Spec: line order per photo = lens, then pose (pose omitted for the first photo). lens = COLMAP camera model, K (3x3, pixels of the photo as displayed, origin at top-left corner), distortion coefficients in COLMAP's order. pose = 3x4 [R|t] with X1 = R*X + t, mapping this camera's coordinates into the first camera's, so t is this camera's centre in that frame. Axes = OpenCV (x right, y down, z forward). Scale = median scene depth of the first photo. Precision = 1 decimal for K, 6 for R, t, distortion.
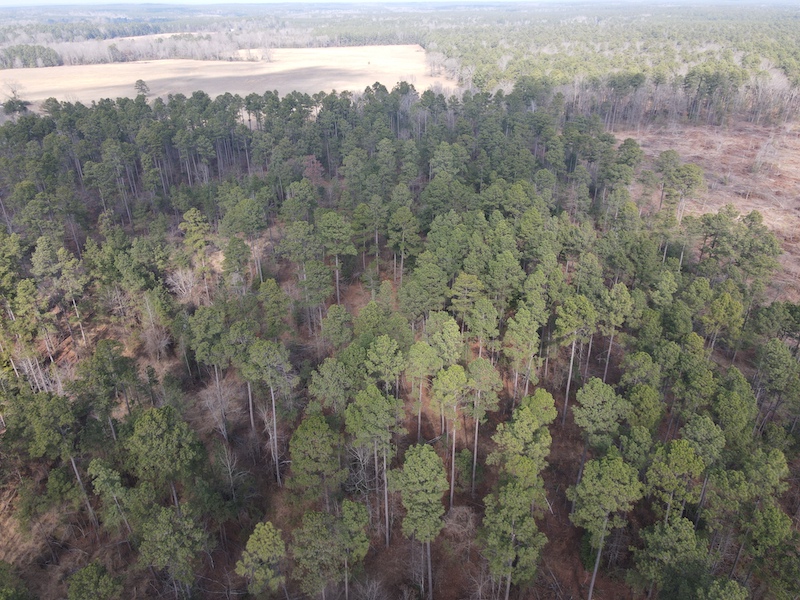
lens RADIAL K [[580.4, 0, 397.5], [0, 580.4, 299.5], [0, 0, 1]] dist [0.030571, -0.021336]
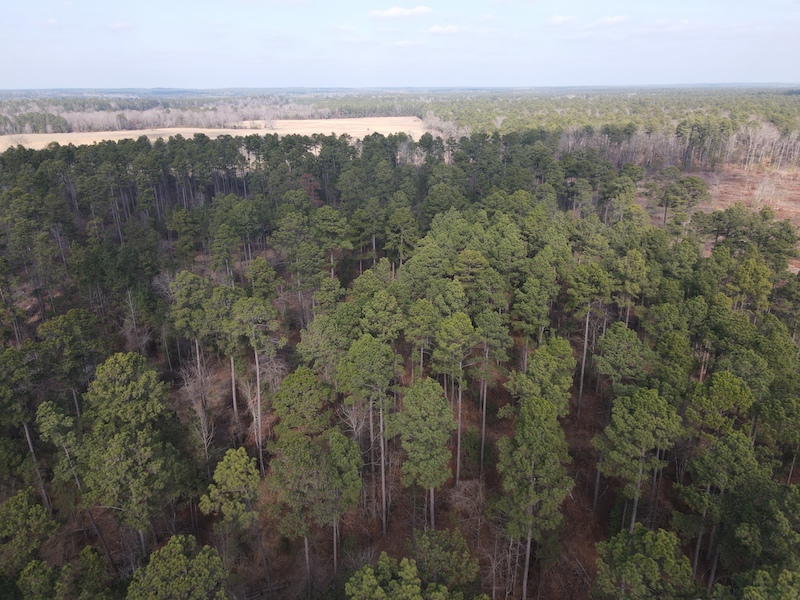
lens RADIAL K [[580.4, 0, 397.8], [0, 580.4, 299.7], [0, 0, 1]] dist [0.030571, -0.021336]
pose [[0.999995, -0.000938, 0.003077, 0.000133], [0.001310, 0.992415, -0.122924, 0.153844], [-0.002938, 0.122928, 0.992411, 0.082001]]
